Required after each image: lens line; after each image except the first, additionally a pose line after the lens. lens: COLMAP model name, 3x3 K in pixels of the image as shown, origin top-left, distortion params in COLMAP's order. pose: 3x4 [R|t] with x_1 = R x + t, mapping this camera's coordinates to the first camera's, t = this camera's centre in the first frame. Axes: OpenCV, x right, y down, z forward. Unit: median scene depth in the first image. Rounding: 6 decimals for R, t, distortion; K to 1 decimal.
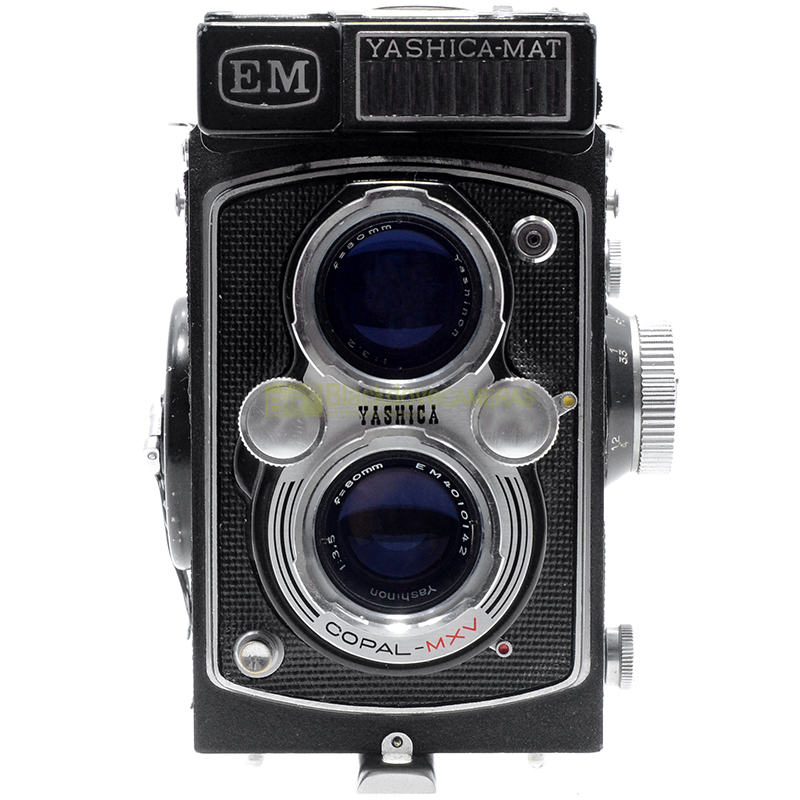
lens RADIAL K [[2970.4, 0, 400.0], [0, 2970.4, 400.0], [0, 0, 1]] dist [0.051152, 0.963108]
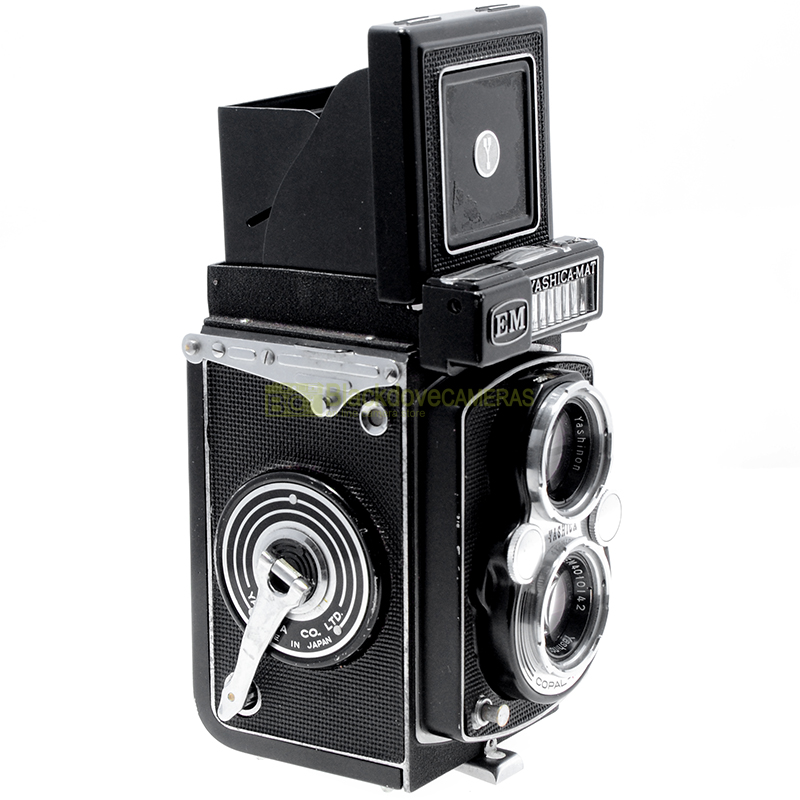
lens RADIAL K [[2970.4, 0, 400.0], [0, 2970.4, 400.0], [0, 0, 1]] dist [0.051152, 0.963108]
pose [[0.558918, -0.199350, 0.804904, -1.202167], [0.089190, 0.979494, 0.180657, -0.327045], [-0.824413, -0.029183, 0.565236, 0.231248]]
